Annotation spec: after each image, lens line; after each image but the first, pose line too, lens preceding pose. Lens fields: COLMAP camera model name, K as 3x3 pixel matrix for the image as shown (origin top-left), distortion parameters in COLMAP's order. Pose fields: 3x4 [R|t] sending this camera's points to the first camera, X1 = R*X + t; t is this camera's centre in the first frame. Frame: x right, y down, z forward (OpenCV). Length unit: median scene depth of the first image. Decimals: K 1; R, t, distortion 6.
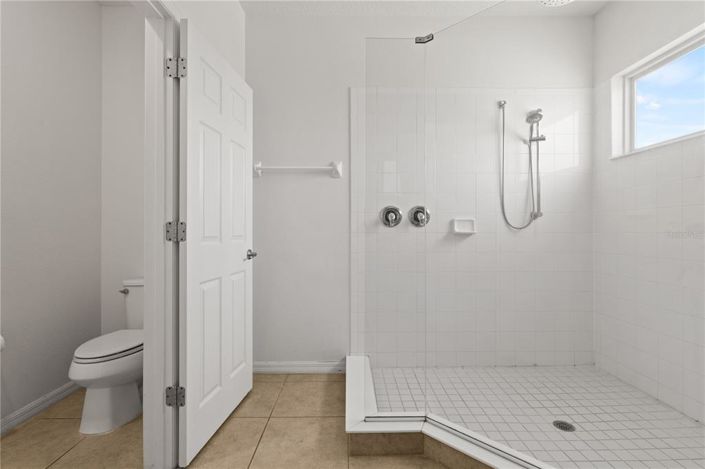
lens RADIAL K [[328.8, 0, 354.5], [0, 328.8, 229.4], [0, 0, 1]] dist [0.002214, -0.000126]
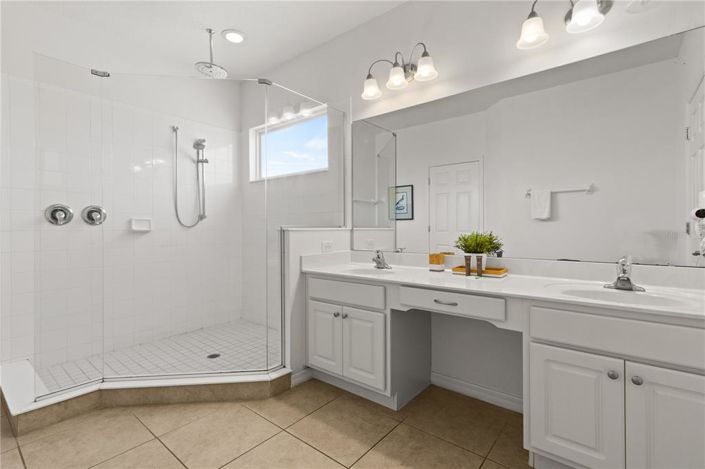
lens RADIAL K [[328.8, 0, 354.5], [0, 328.8, 229.4], [0, 0, 1]] dist [0.002214, -0.000126]
pose [[0.641710, -0.004512, 0.766934, -0.085582], [-0.002188, 0.999968, 0.007714, -0.004445], [-0.766944, -0.006628, 0.641680, -0.357001]]
